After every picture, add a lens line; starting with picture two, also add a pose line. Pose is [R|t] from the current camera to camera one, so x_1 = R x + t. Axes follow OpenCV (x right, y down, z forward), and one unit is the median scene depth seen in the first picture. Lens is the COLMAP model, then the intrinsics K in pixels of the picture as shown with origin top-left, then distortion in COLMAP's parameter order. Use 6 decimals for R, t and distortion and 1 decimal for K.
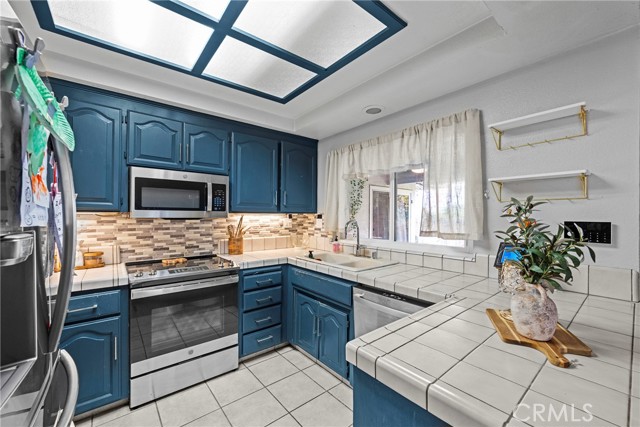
lens RADIAL K [[260.2, 0, 325.0], [0, 260.2, 215.8], [0, 0, 1]] dist [0.003201, 0.000201]
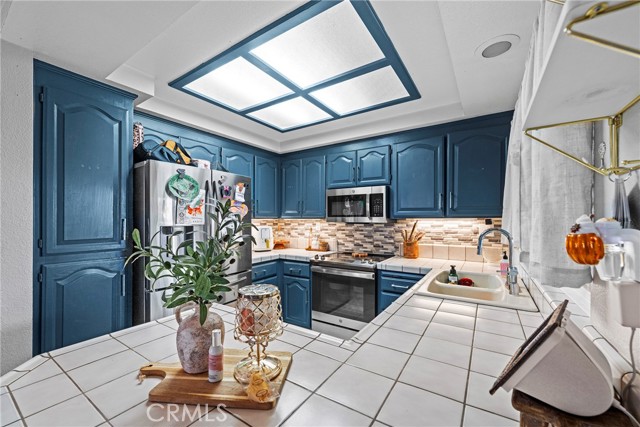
lens RADIAL K [[260.2, 0, 325.3], [0, 260.2, 216.6], [0, 0, 1]] dist [0.003201, 0.000201]
pose [[0.295551, -0.016132, -0.955191, 0.591049], [-0.000415, 0.999855, -0.017015, 0.000637], [0.955327, 0.005425, 0.295502, 0.400814]]
